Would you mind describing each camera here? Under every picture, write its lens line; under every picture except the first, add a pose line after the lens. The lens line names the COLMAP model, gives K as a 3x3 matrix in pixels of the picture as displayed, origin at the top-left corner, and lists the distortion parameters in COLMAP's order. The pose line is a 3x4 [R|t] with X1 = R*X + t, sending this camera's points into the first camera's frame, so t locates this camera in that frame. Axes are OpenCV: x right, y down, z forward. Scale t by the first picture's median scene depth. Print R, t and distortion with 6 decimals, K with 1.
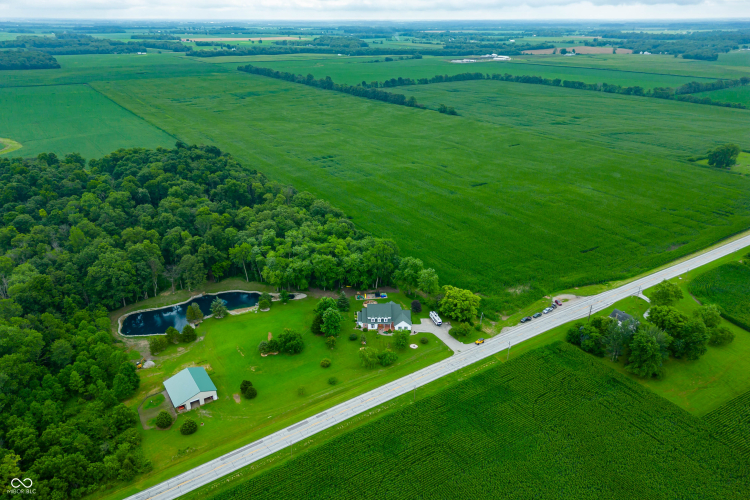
lens RADIAL K [[544.1, 0, 375.0], [0, 544.1, 250.0], [0, 0, 1]] dist [0.064167, -0.063245]
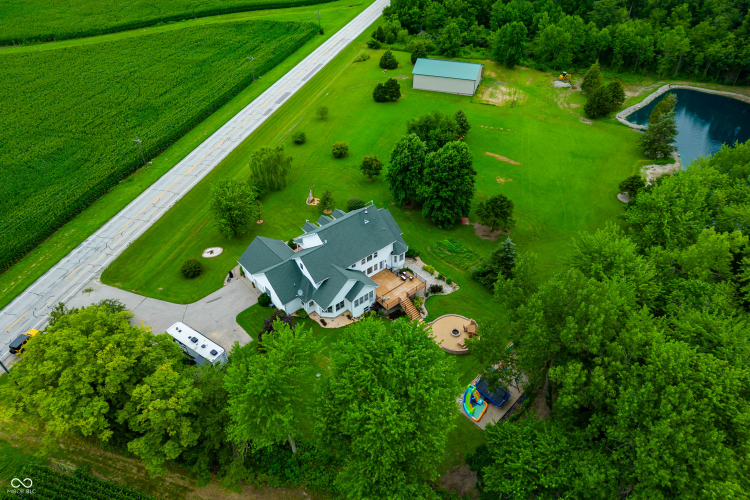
lens RADIAL K [[533.2, 0, 372.8], [0, 533.2, 235.2], [0, 0, 1]] dist [0.075362, -0.089226]
pose [[-0.776421, 0.394359, -0.491581, 0.141462], [-0.234994, 0.542604, 0.806448, -0.143807], [0.584764, 0.741662, -0.328617, 1.005950]]
